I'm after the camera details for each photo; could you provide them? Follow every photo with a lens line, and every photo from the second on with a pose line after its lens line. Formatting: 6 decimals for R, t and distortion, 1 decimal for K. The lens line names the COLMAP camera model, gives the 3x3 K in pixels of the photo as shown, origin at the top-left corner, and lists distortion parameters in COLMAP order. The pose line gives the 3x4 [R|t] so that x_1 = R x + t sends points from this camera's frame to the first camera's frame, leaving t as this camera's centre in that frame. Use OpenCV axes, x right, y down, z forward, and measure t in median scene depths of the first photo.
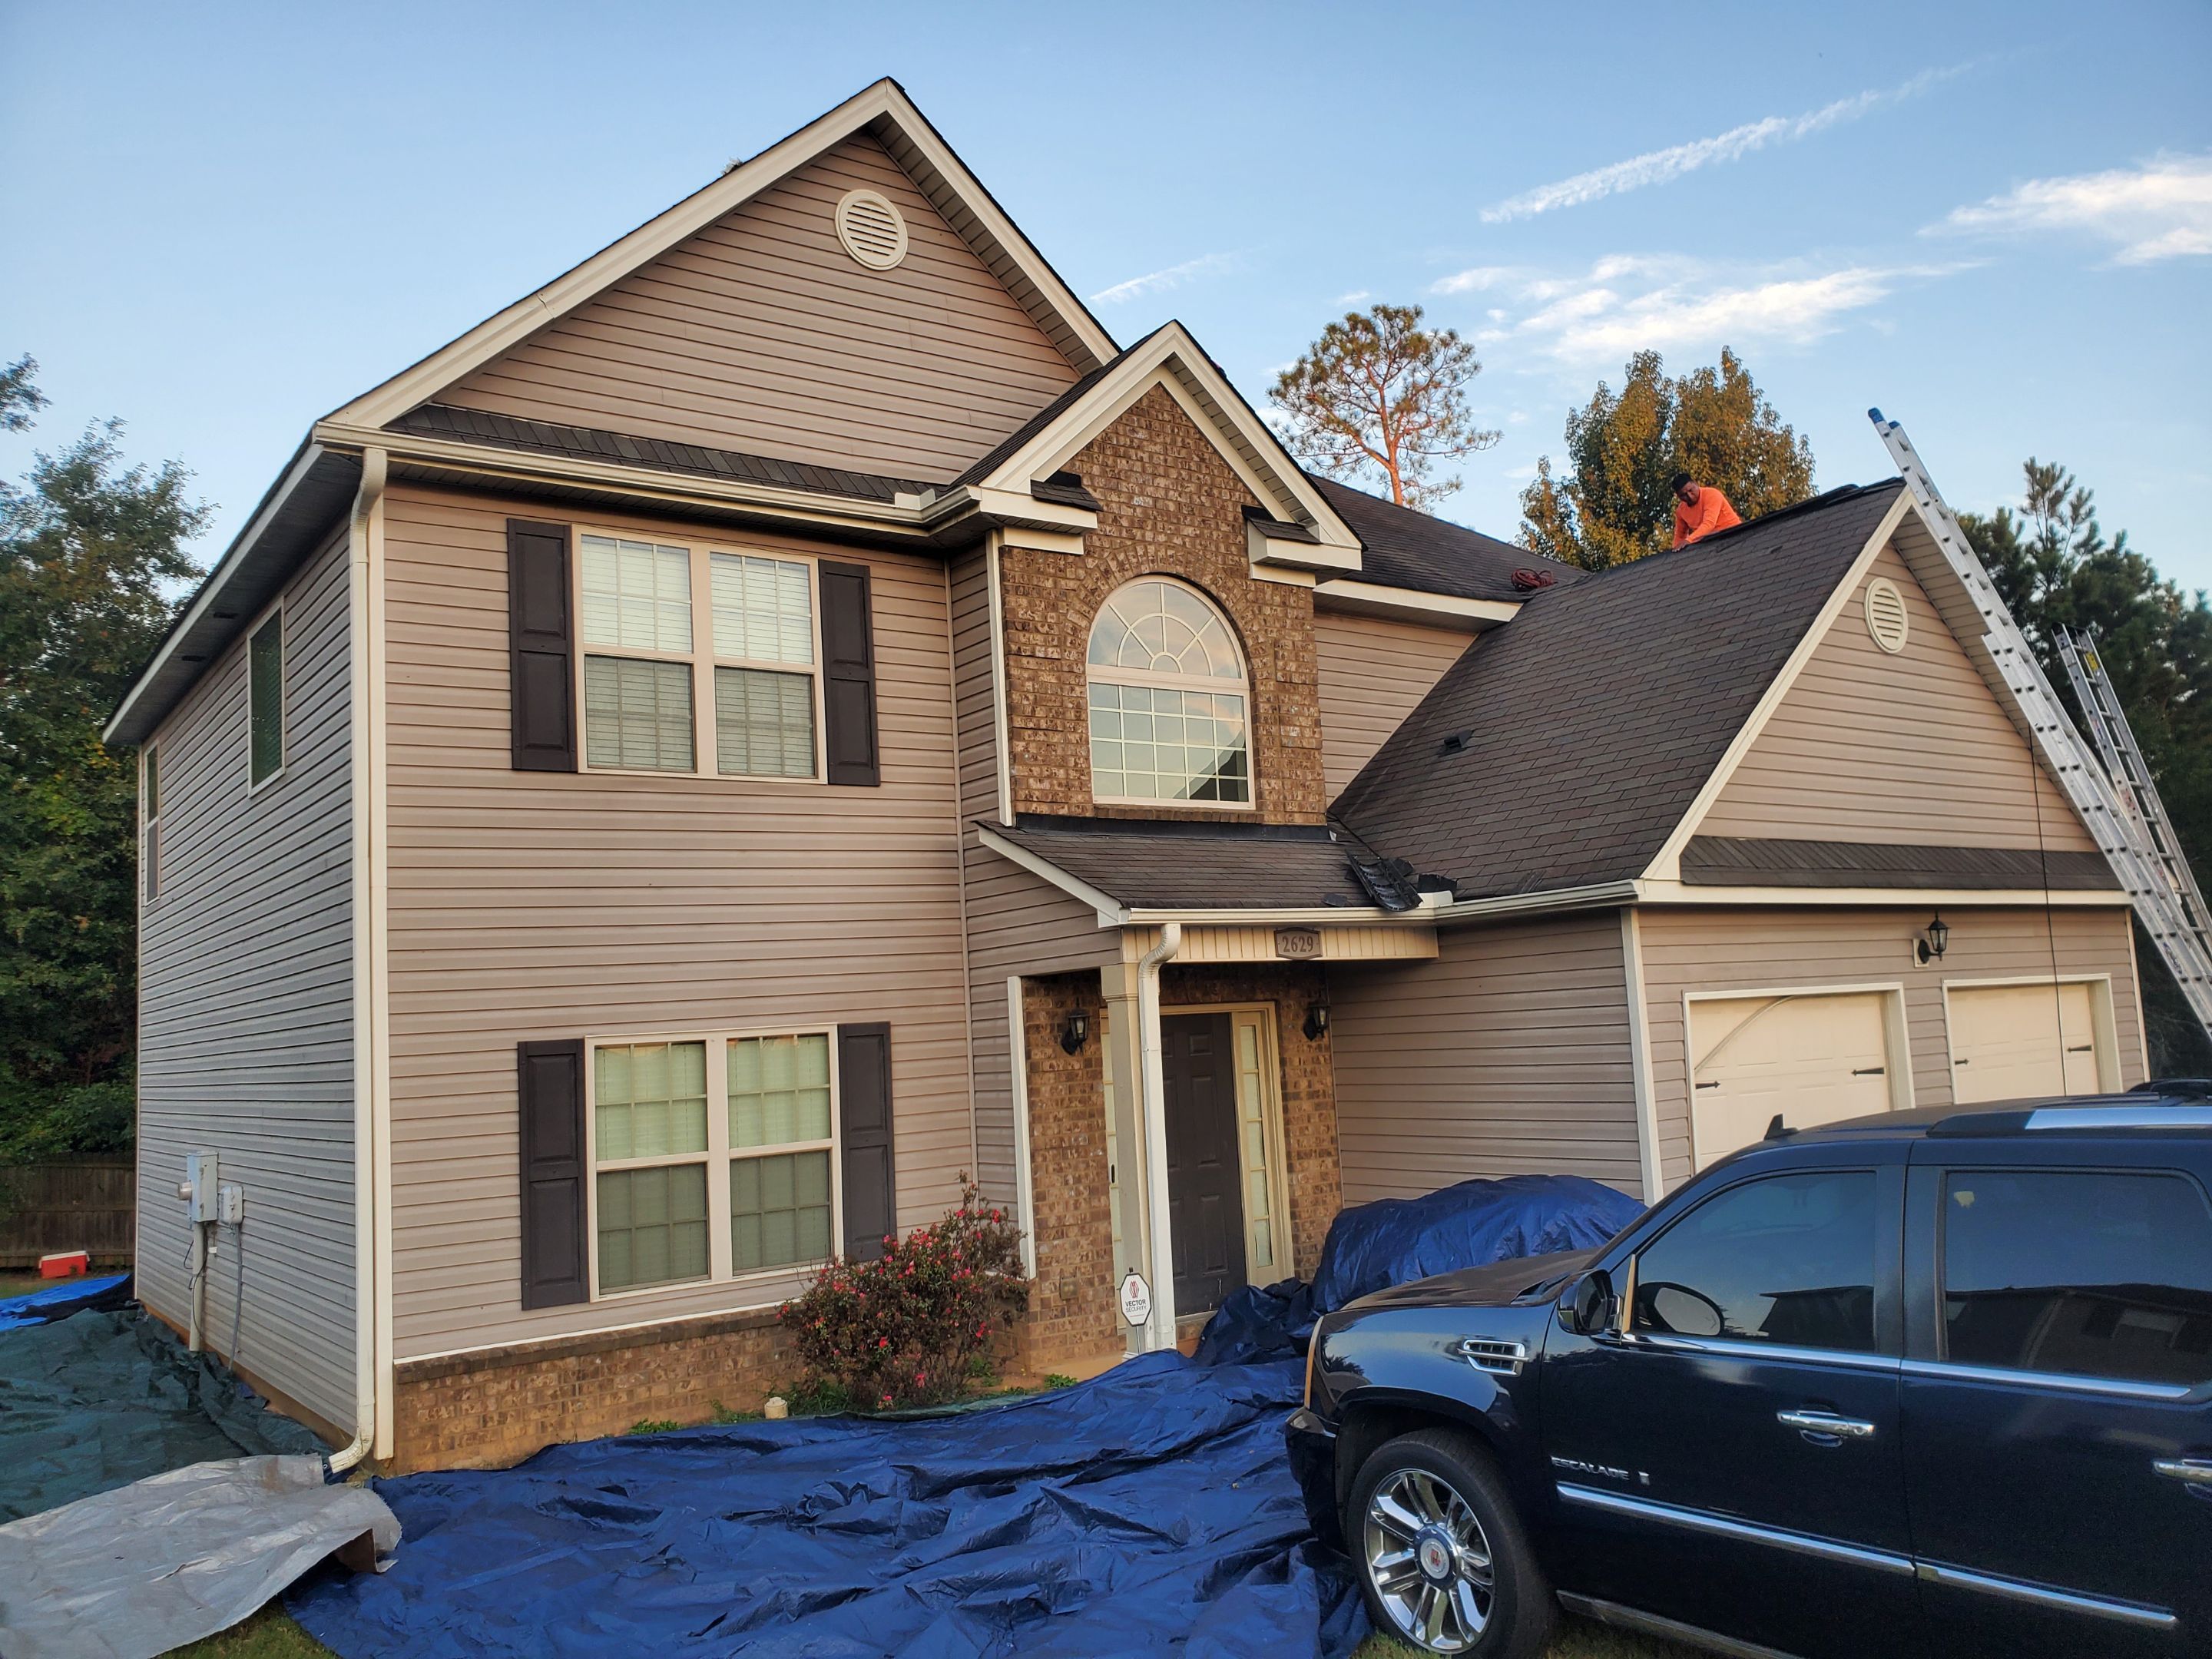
lens RADIAL K [[1754.8, 0, 1105.2], [0, 1754.8, 865.0], [0, 0, 1]] dist [0.074372, -0.000319]
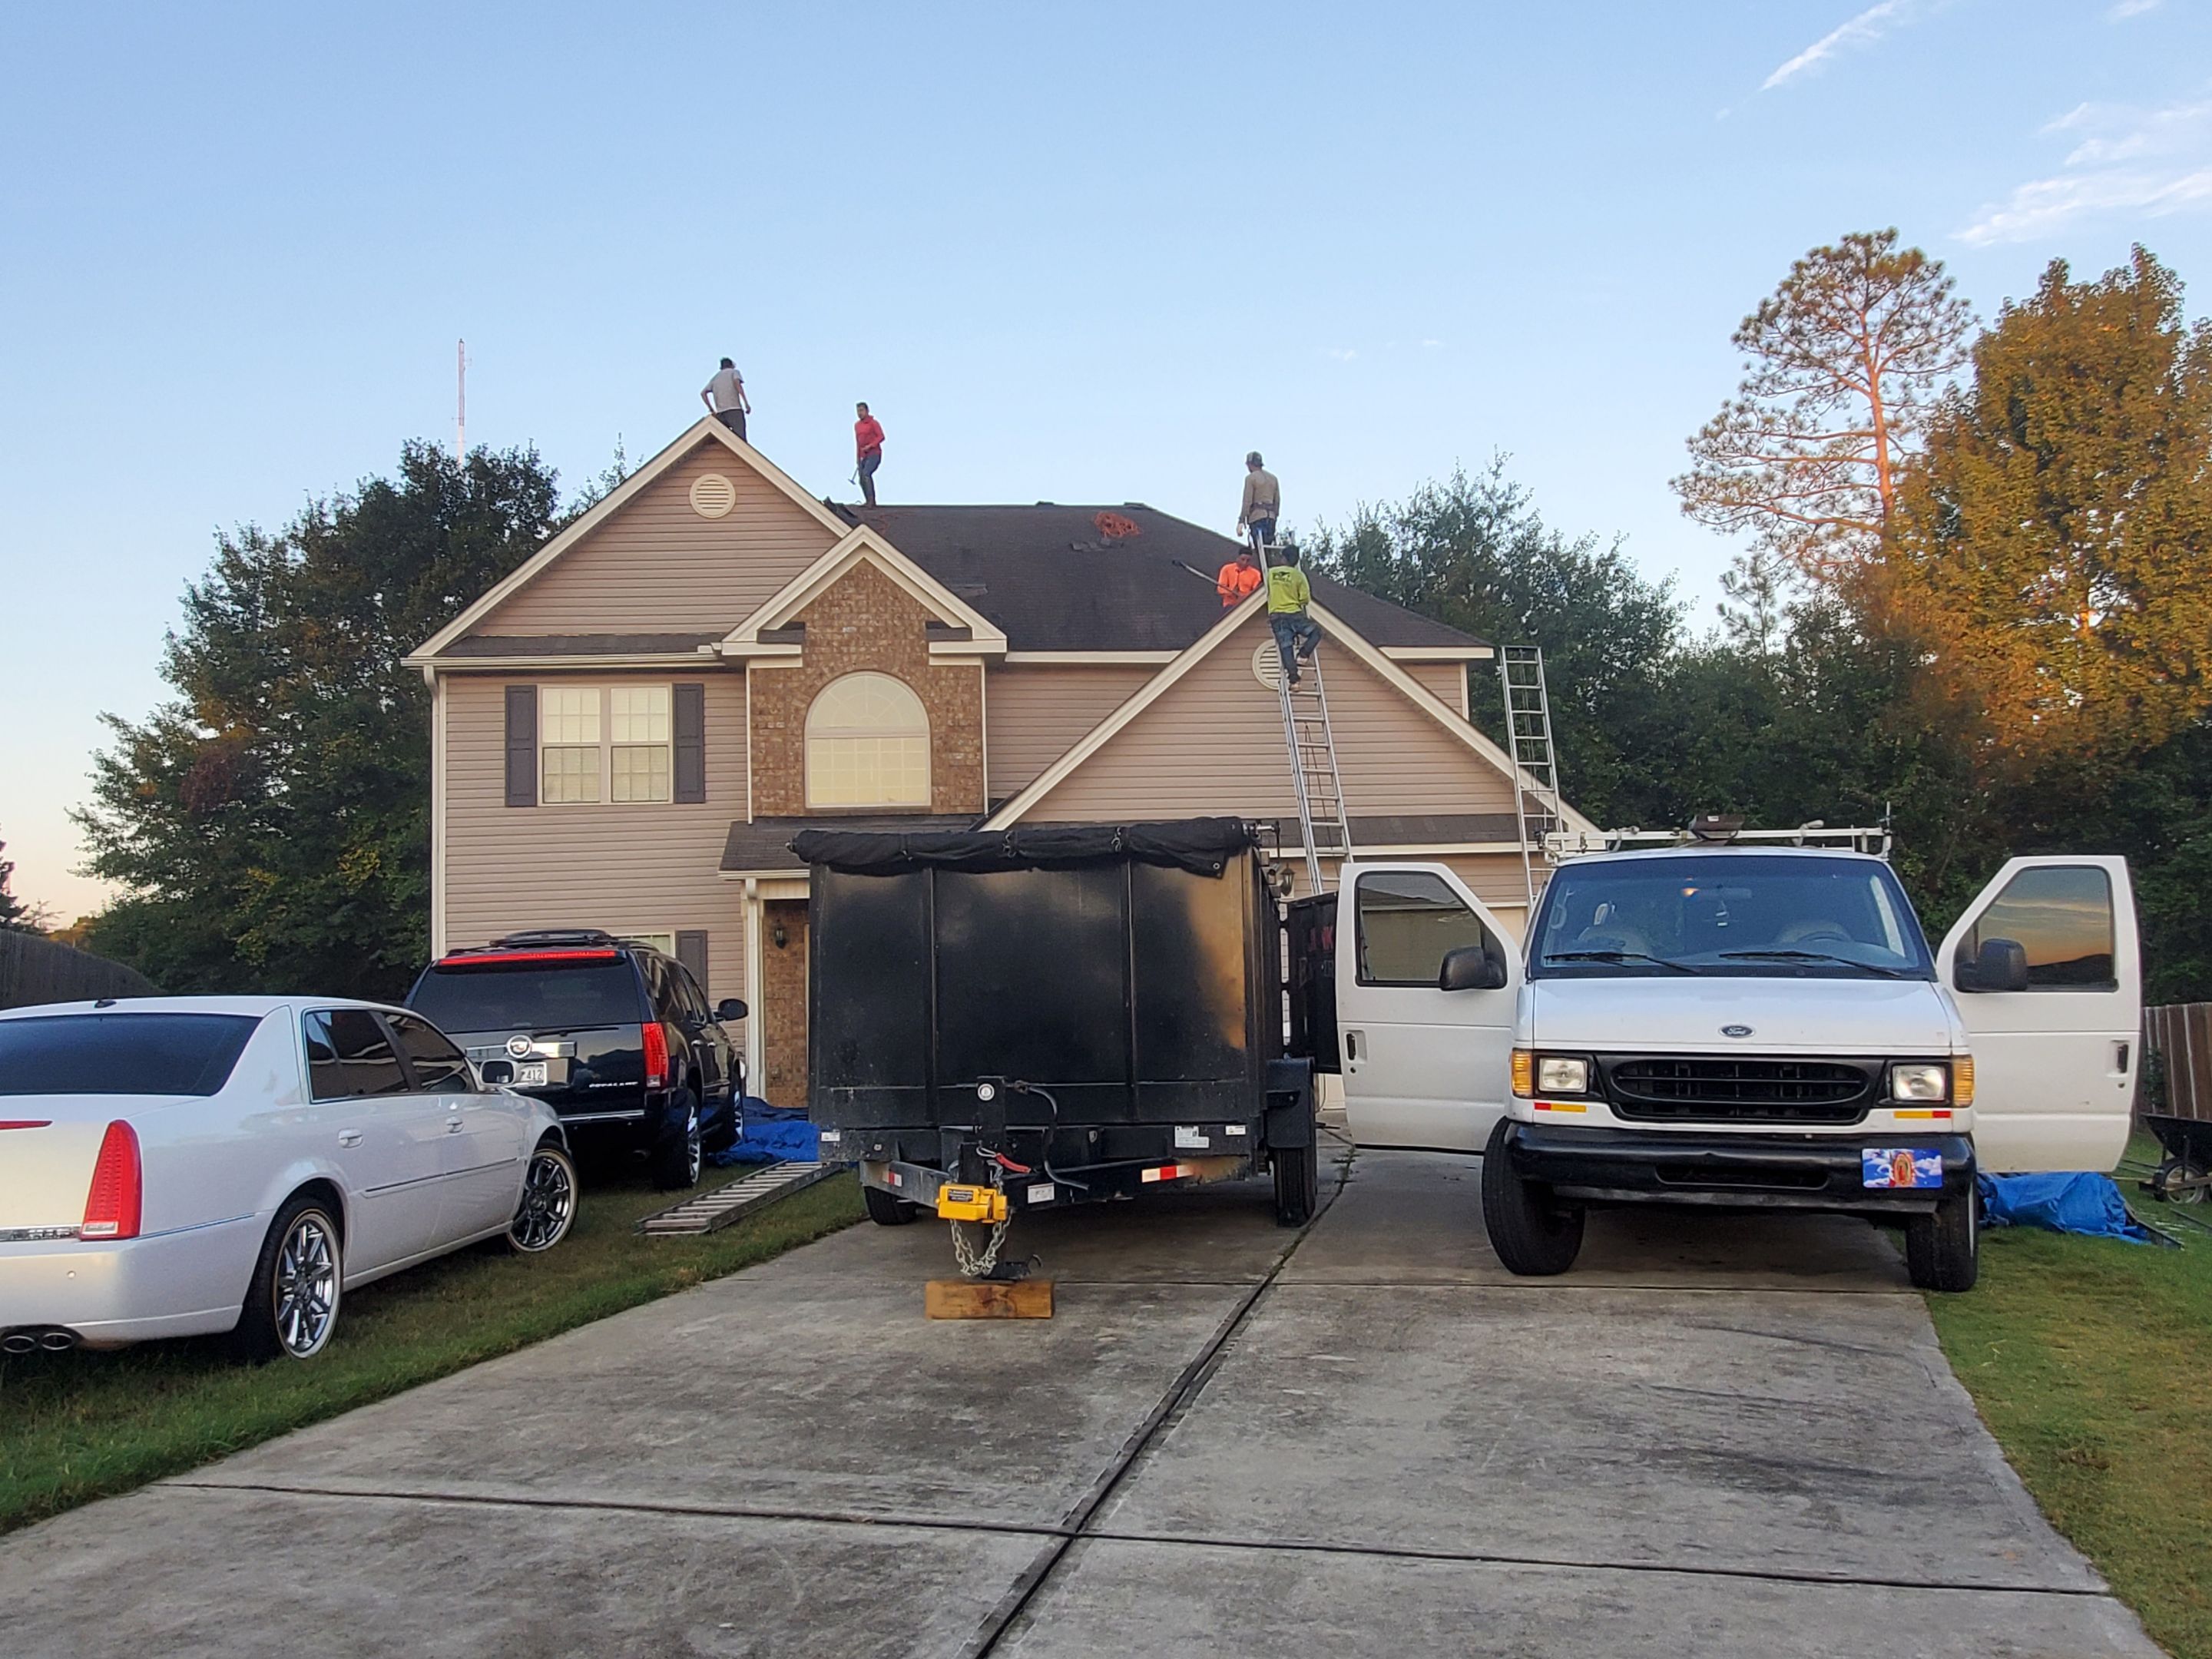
lens RADIAL K [[1744.3, 0, 1111.7], [0, 1744.3, 865.6], [0, 0, 1]] dist [0.002641, 0.003704]
pose [[0.868431, -0.009422, -0.495720, 1.147762], [0.033375, 0.998663, 0.039486, -0.036999], [0.494685, -0.050836, 0.867584, -0.384462]]
